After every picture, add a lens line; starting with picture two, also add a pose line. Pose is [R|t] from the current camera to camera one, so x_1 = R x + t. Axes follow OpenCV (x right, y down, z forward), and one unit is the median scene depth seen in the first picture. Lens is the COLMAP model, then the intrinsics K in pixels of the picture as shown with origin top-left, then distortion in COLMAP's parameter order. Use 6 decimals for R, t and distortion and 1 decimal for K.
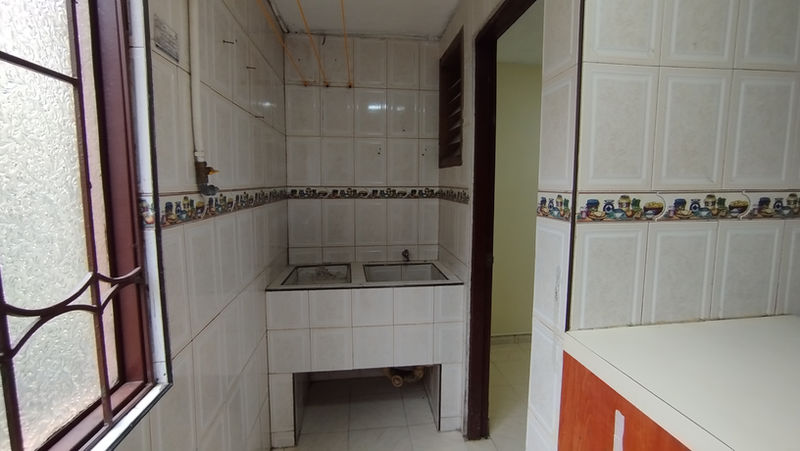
lens RADIAL K [[365.0, 0, 399.0], [0, 365.0, 227.0], [0, 0, 1]] dist [-0.019189, 0.009602]
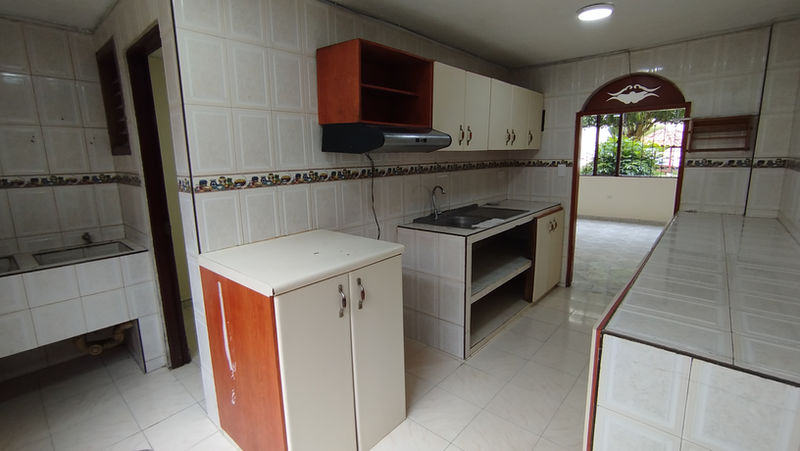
lens RADIAL K [[365.0, 0, 401.6], [0, 365.0, 222.8], [0, 0, 1]] dist [-0.019189, 0.009602]
pose [[0.747069, -0.135730, 0.650742, 0.031052], [0.099813, 0.990739, 0.092058, 0.034368], [-0.657210, -0.003821, 0.753698, -0.510085]]
